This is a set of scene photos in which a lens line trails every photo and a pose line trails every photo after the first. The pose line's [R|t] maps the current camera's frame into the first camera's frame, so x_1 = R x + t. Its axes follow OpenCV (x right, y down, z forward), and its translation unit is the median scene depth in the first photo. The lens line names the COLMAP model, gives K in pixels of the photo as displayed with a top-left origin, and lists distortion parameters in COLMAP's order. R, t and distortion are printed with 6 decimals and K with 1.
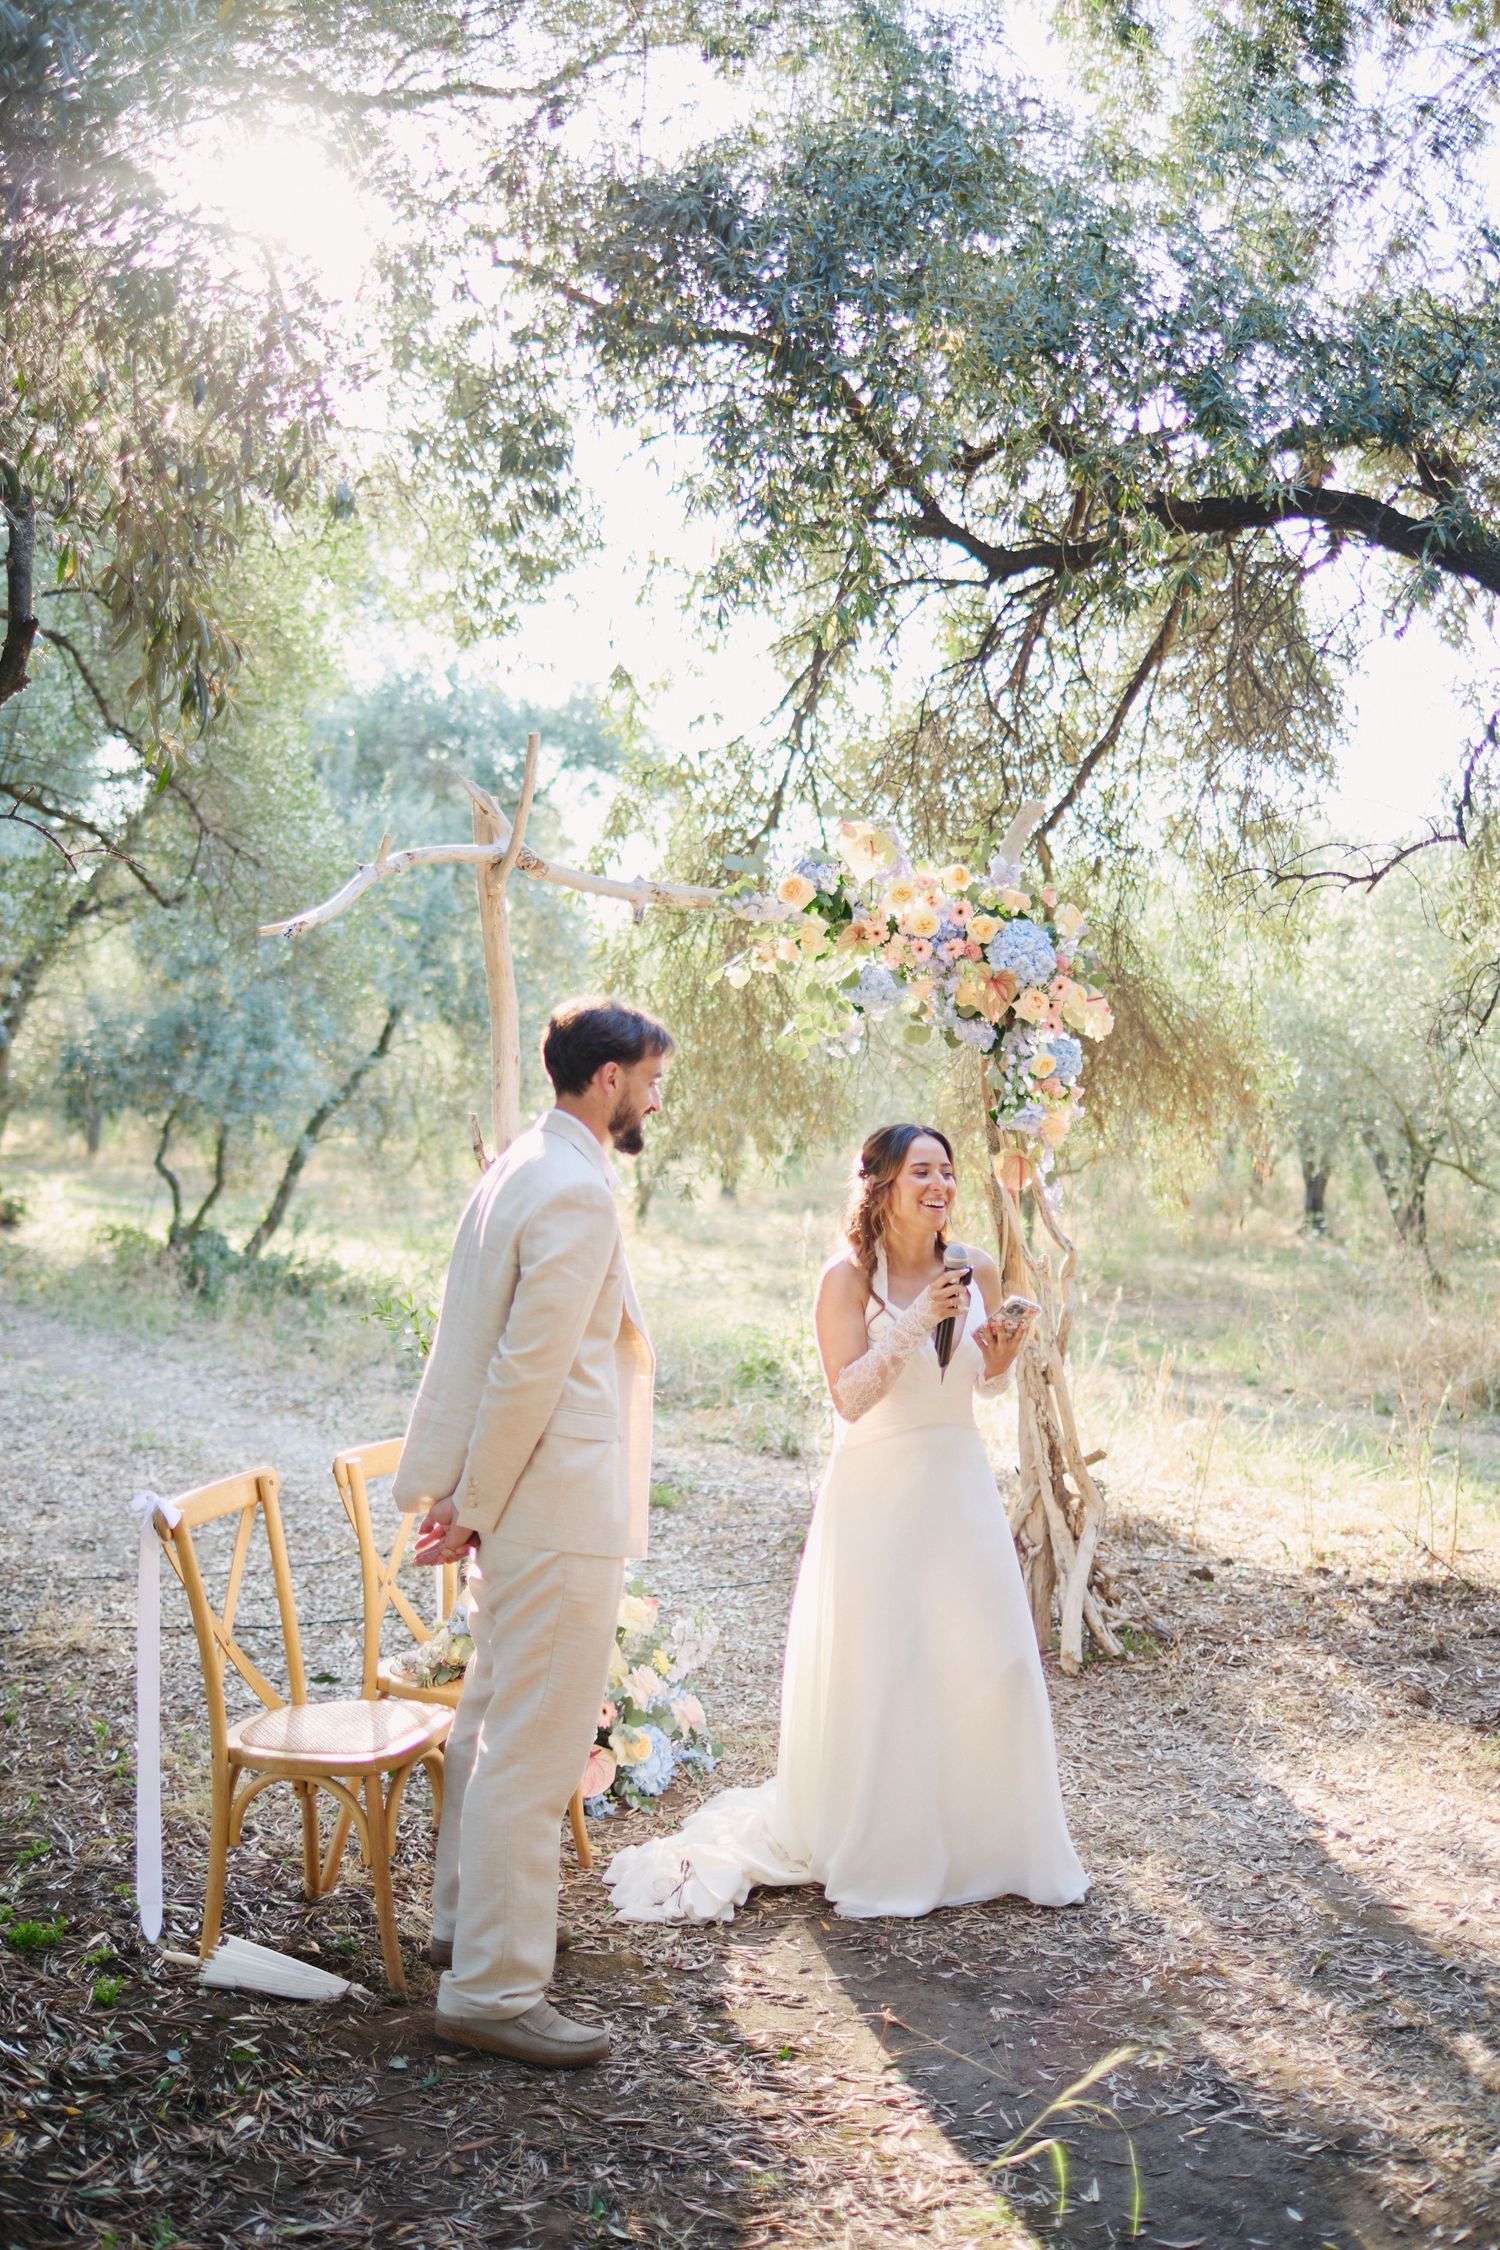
lens RADIAL K [[2326.5, 0, 714.6], [0, 2326.5, 1100.4], [0, 0, 1]] dist [-0.055626, 0.000000]
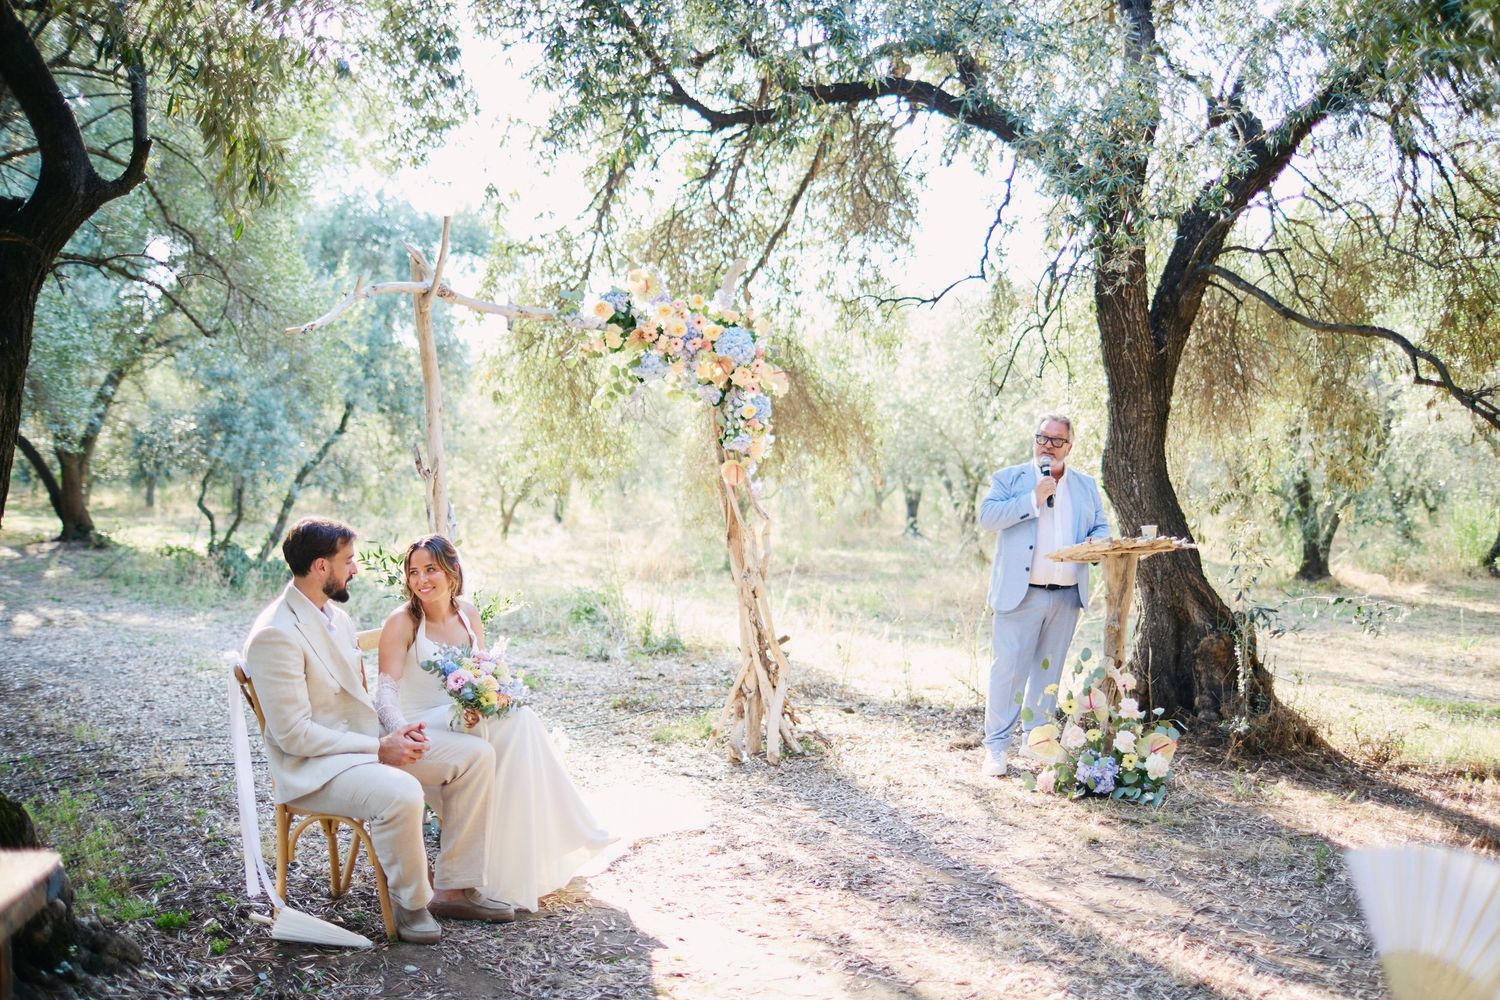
lens RADIAL K [[1439.9, 0, 746.6], [0, 1439.9, 491.1], [0, 0, 1]] dist [-0.057423, 0.000000]
pose [[0.990225, -0.023928, 0.137411, -0.007601], [0.021698, 0.999608, 0.017706, 0.022728], [-0.137781, -0.014552, 0.990356, -0.051673]]
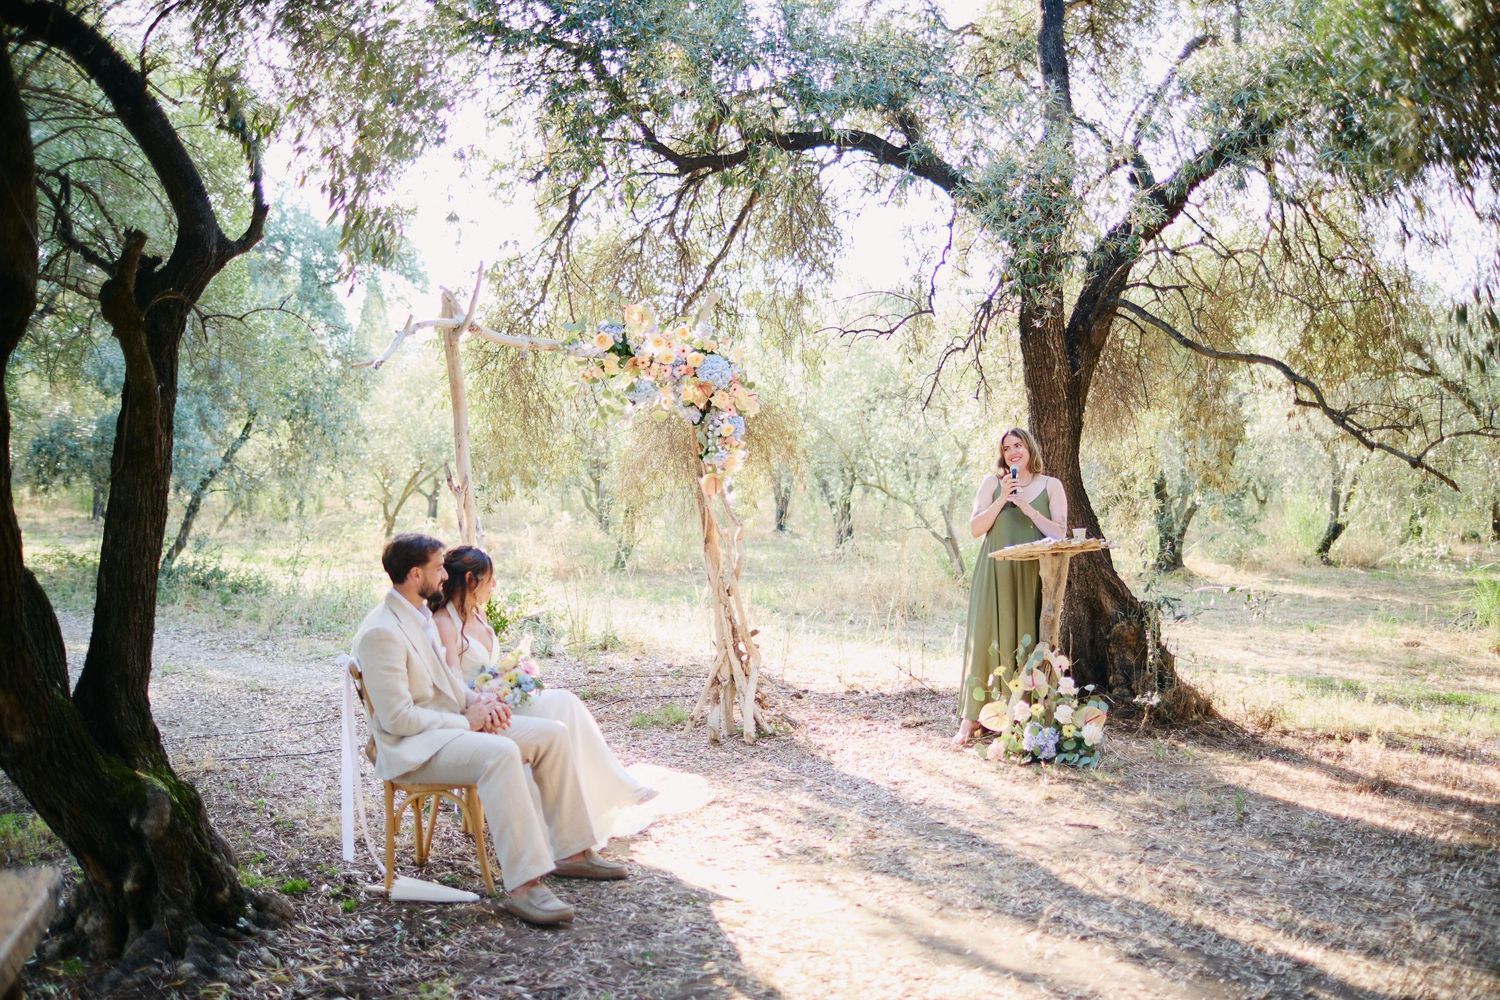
lens RADIAL K [[1439.9, 0, 760.9], [0, 1439.9, 497.4], [0, 0, 1]] dist [-0.057423, 0.000000]
pose [[0.967065, -0.033563, 0.252305, -0.123116], [0.027511, 0.999244, 0.027477, 0.007820], [-0.253037, -0.019631, 0.967257, -0.150508]]
